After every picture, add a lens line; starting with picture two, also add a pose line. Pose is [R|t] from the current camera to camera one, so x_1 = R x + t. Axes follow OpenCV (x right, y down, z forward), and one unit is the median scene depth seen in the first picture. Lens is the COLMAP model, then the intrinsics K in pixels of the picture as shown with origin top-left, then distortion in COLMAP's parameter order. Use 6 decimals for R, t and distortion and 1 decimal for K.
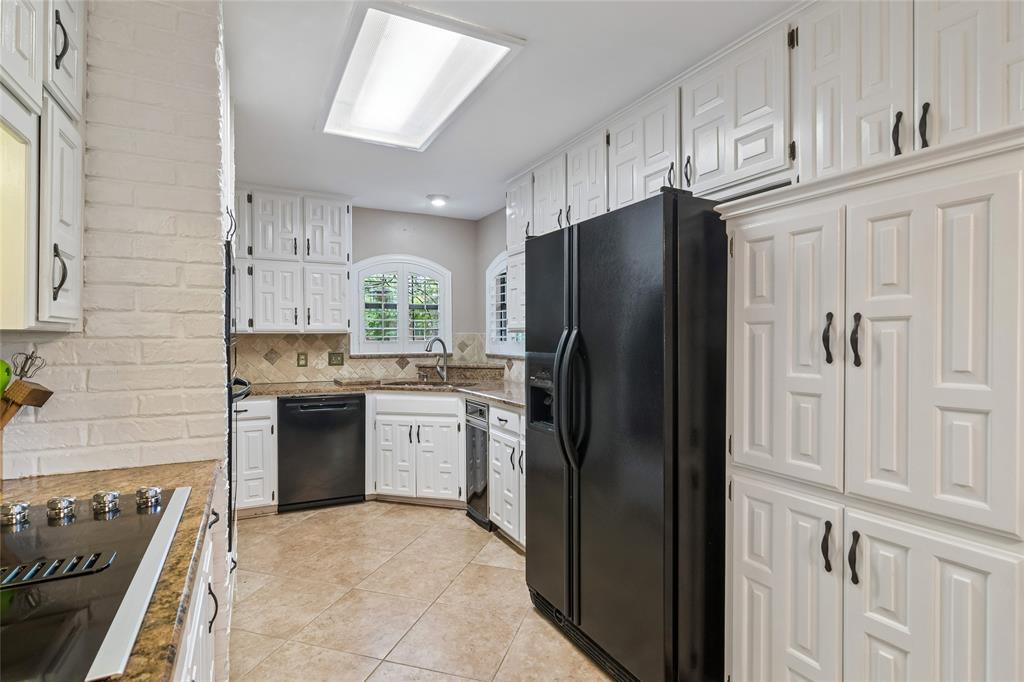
lens RADIAL K [[497.9, 0, 512.0], [0, 497.9, 341.0], [0, 0, 1]] dist [0.000302, 0.000488]
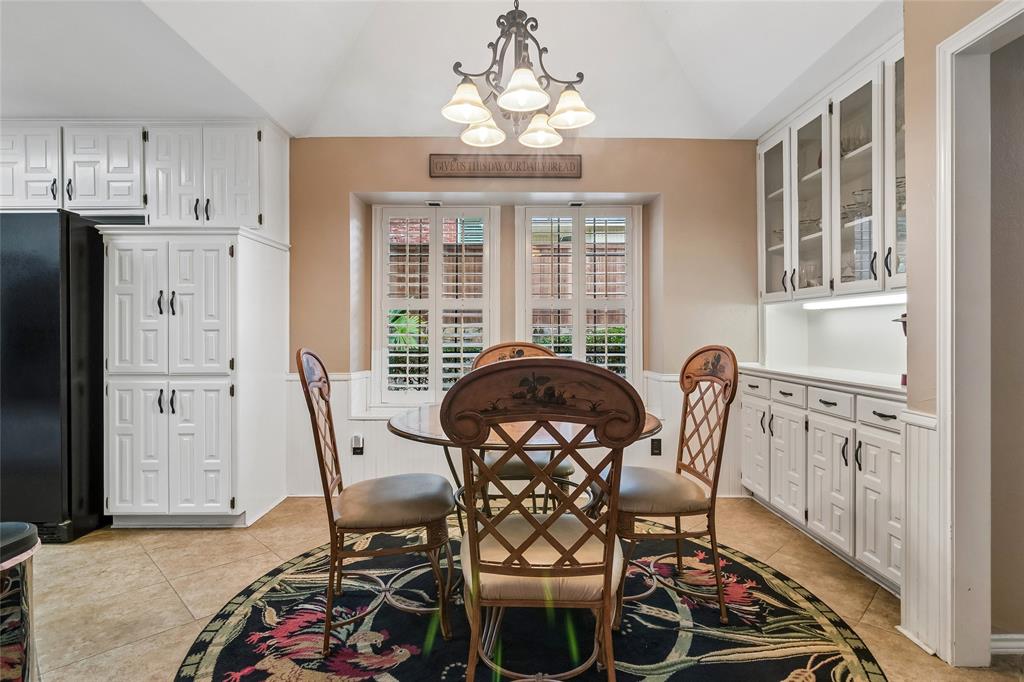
lens RADIAL K [[513.2, 0, 507.2], [0, 513.2, 332.5], [0, 0, 1]] dist [-0.004815, 0.000291]
pose [[0.459325, -0.003721, 0.888260, -0.556124], [0.007356, 0.999973, 0.000385, 0.118468], [-0.888238, 0.006357, 0.459340, -1.169472]]
